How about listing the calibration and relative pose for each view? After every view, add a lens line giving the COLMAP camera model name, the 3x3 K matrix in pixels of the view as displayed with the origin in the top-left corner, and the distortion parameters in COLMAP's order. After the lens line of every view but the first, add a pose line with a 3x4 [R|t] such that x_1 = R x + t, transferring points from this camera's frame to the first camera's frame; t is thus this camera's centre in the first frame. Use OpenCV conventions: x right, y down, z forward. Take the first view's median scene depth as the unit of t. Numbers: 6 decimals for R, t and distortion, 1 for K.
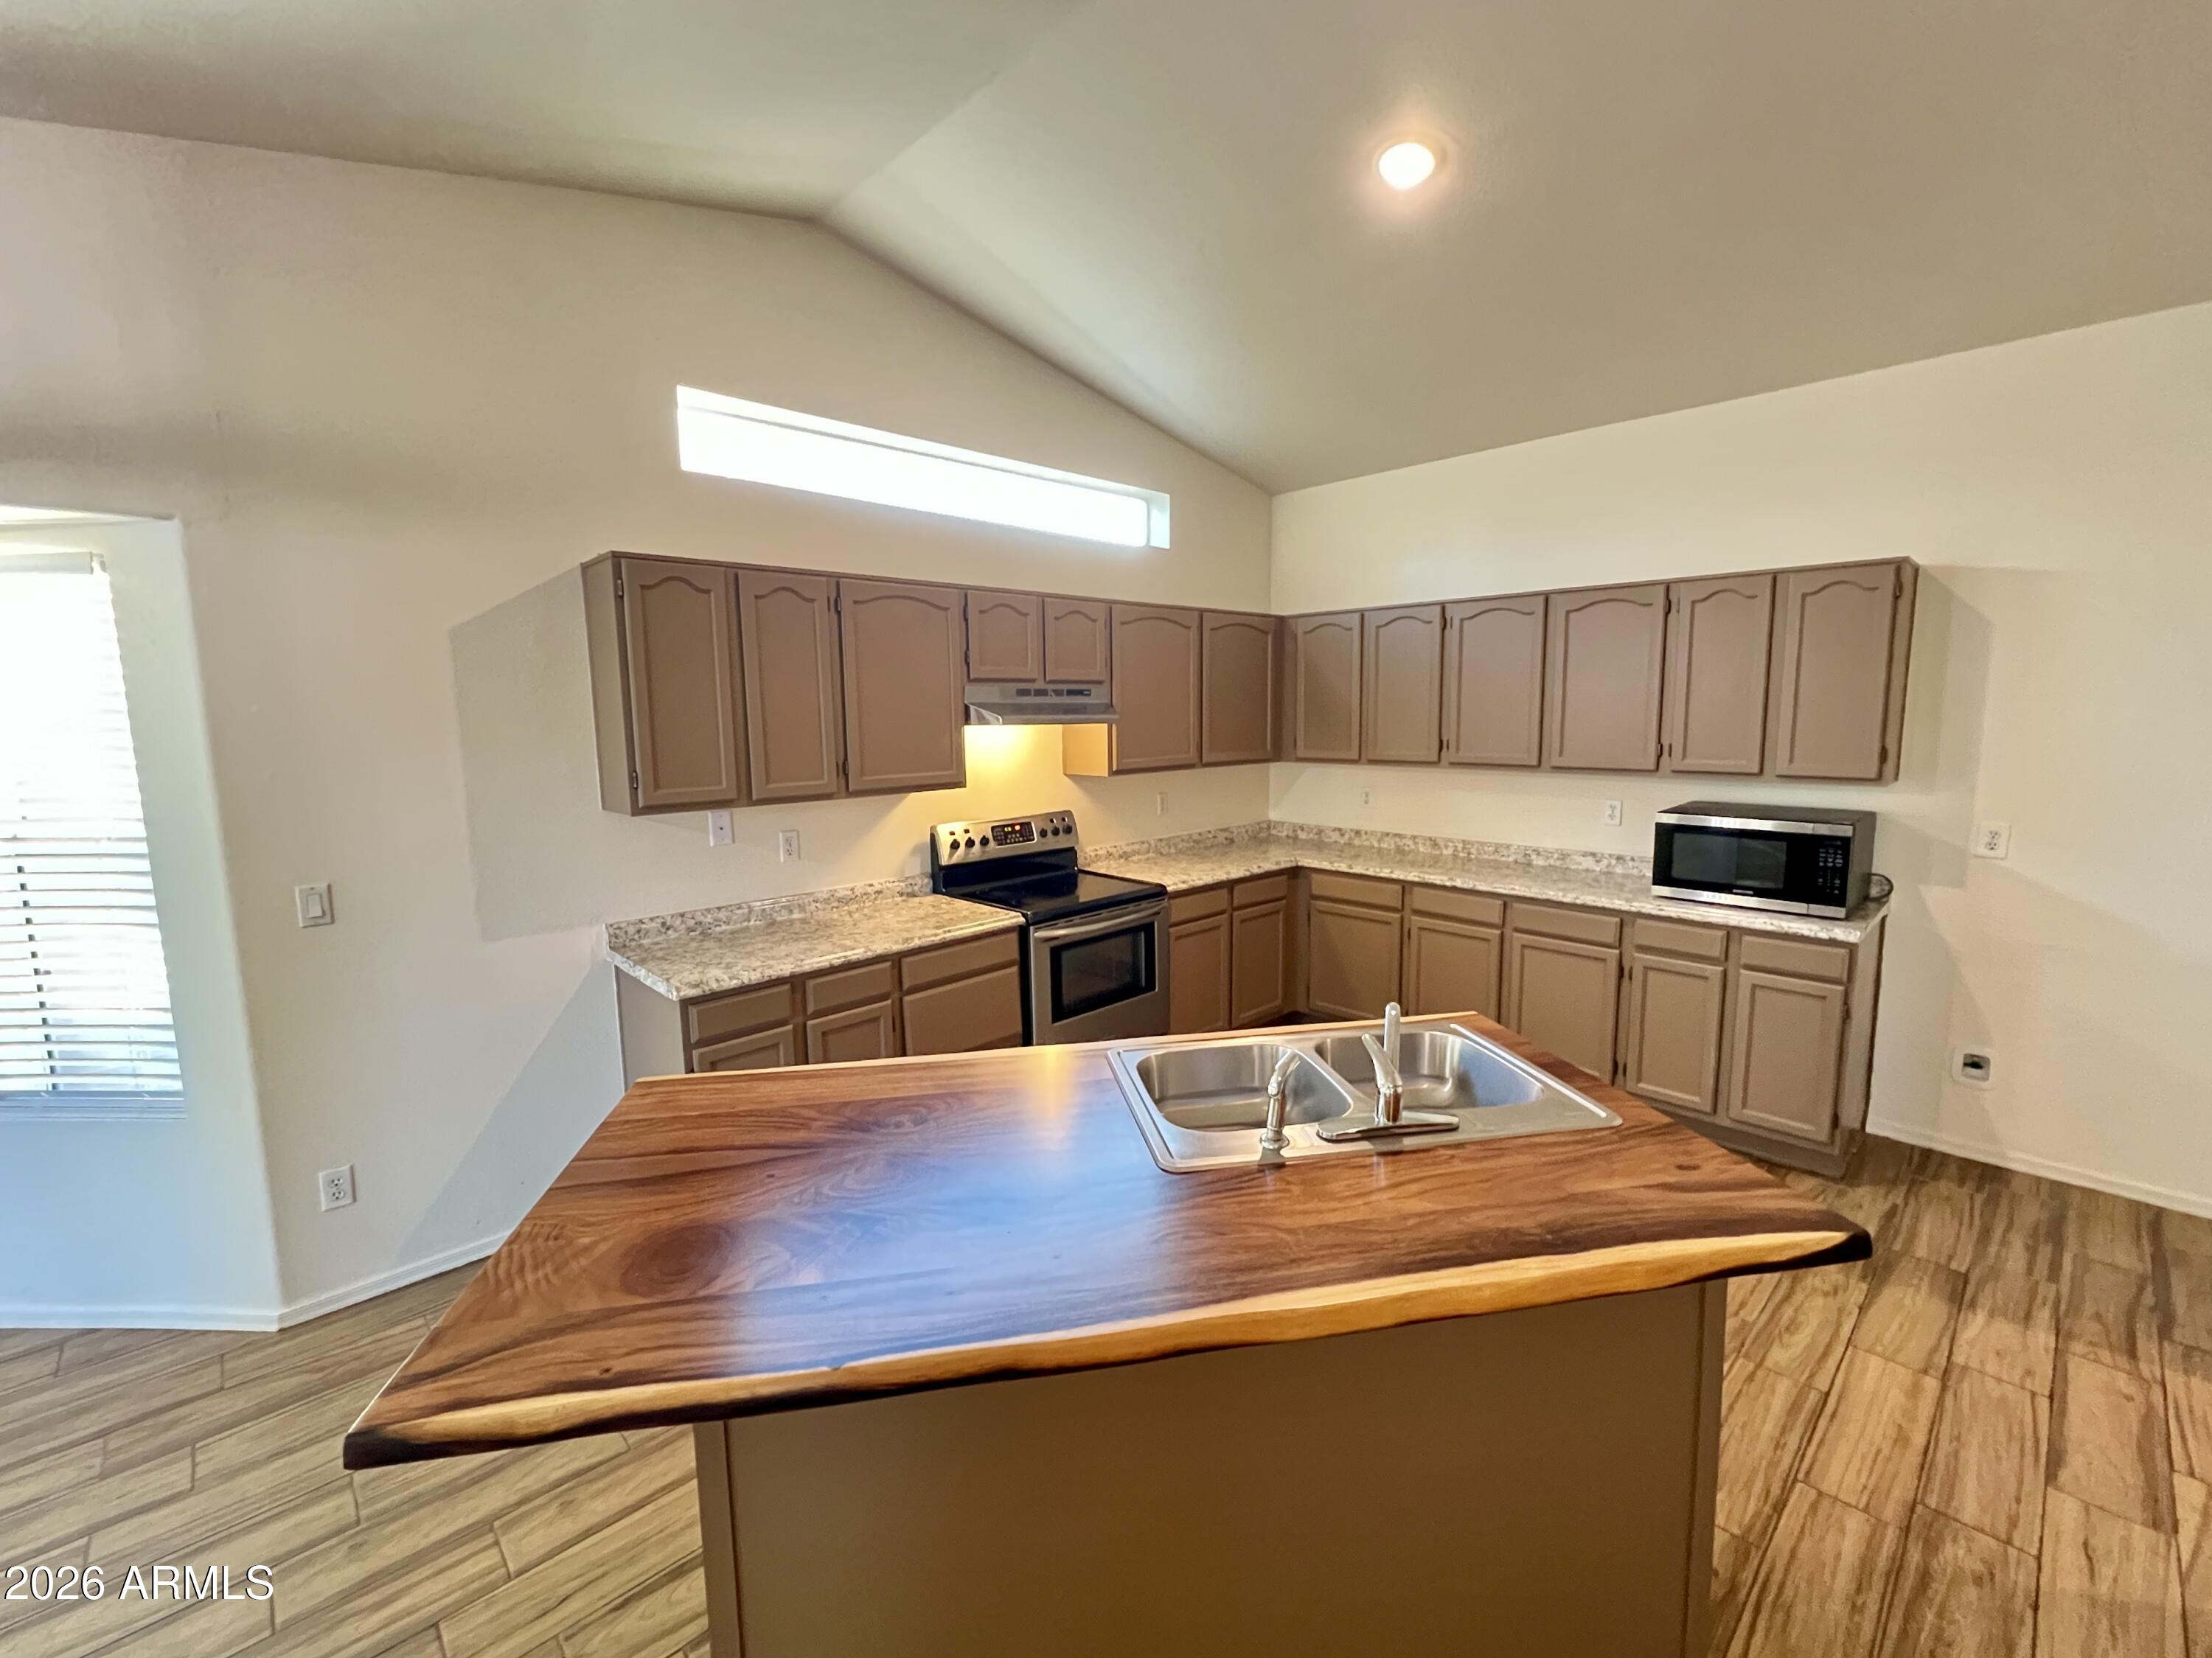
lens RADIAL K [[900.0, 0, 1099.5], [0, 900.0, 813.4], [0, 0, 1]] dist [-0.003391, -0.000636]
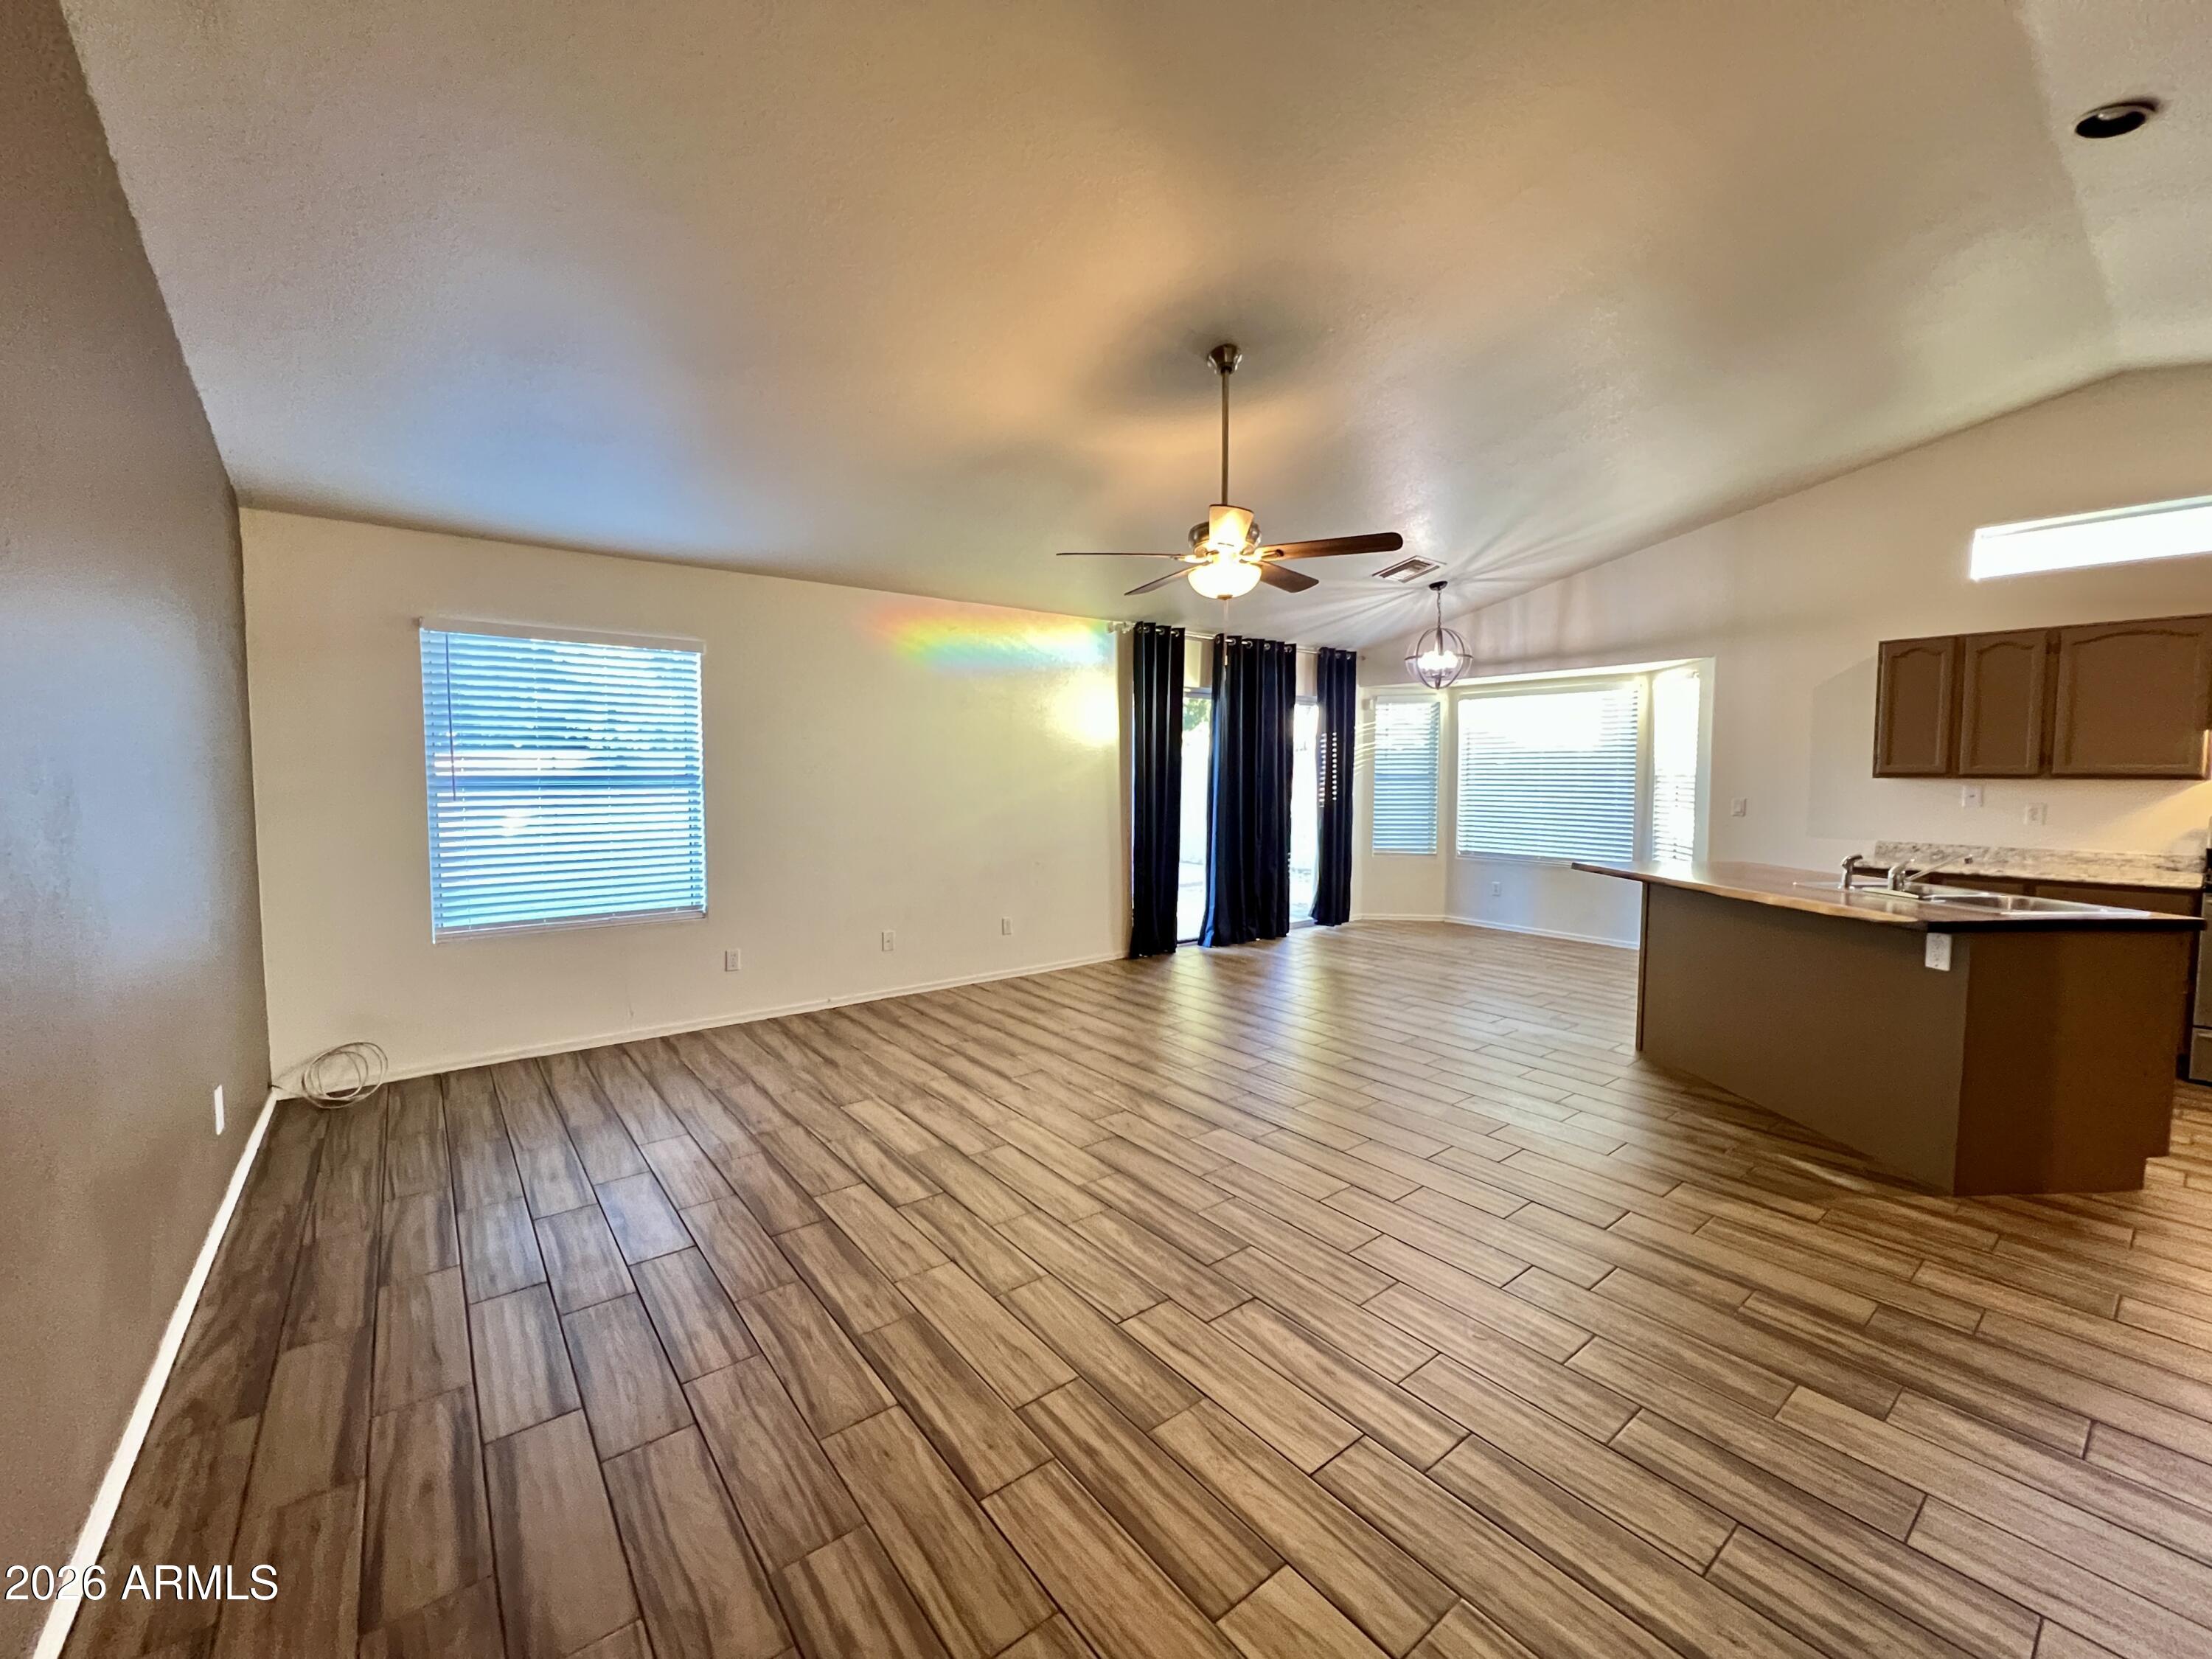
lens RADIAL K [[900.1, 0, 1099.5], [0, 900.1, 813.9], [0, 0, 1]] dist [-0.003391, -0.000636]
pose [[-0.076035, 0.058203, -0.995405, 1.669998], [-0.121182, 0.990355, 0.067165, 0.168082], [0.989714, 0.125732, -0.068248, -0.544429]]
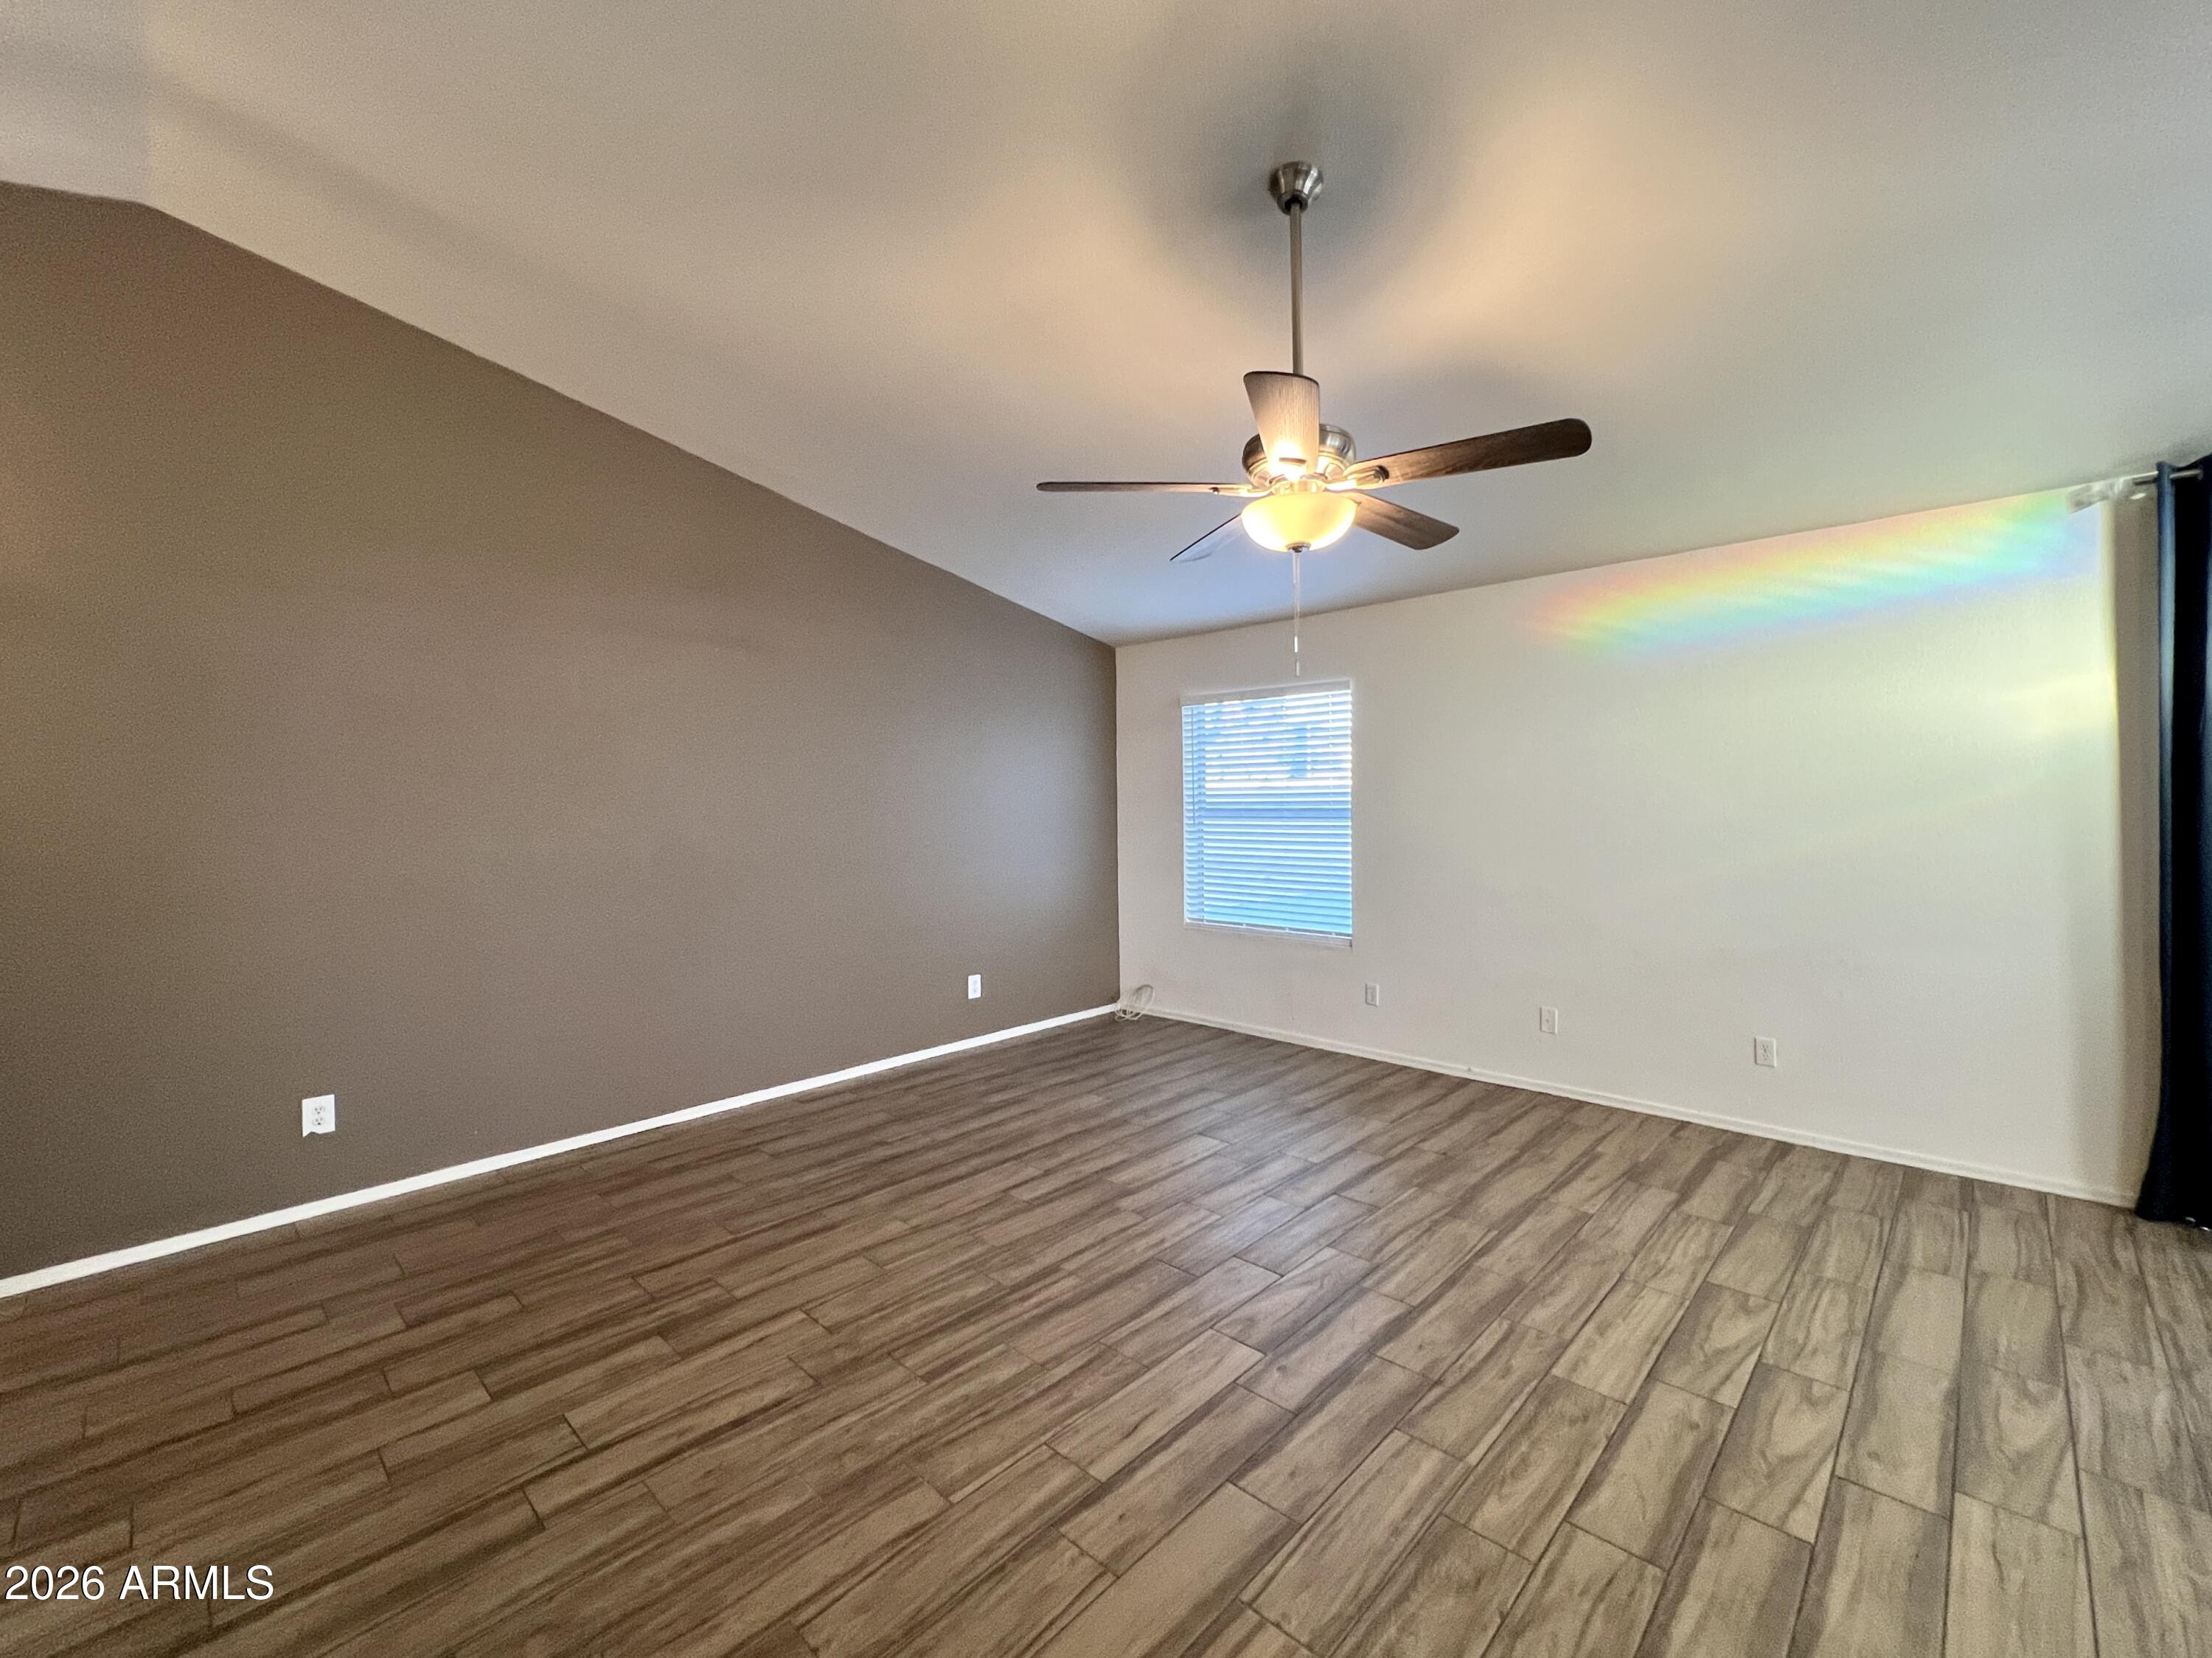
lens RADIAL K [[927.9, 0, 1098.3], [0, 927.9, 818.9], [0, 0, 1]] dist [-0.002501, -0.000276]
pose [[-0.997995, 0.026328, -0.057548, 0.469347], [0.017846, 0.989528, 0.143233, 0.034102], [0.060717, 0.141919, -0.988014, 0.489860]]
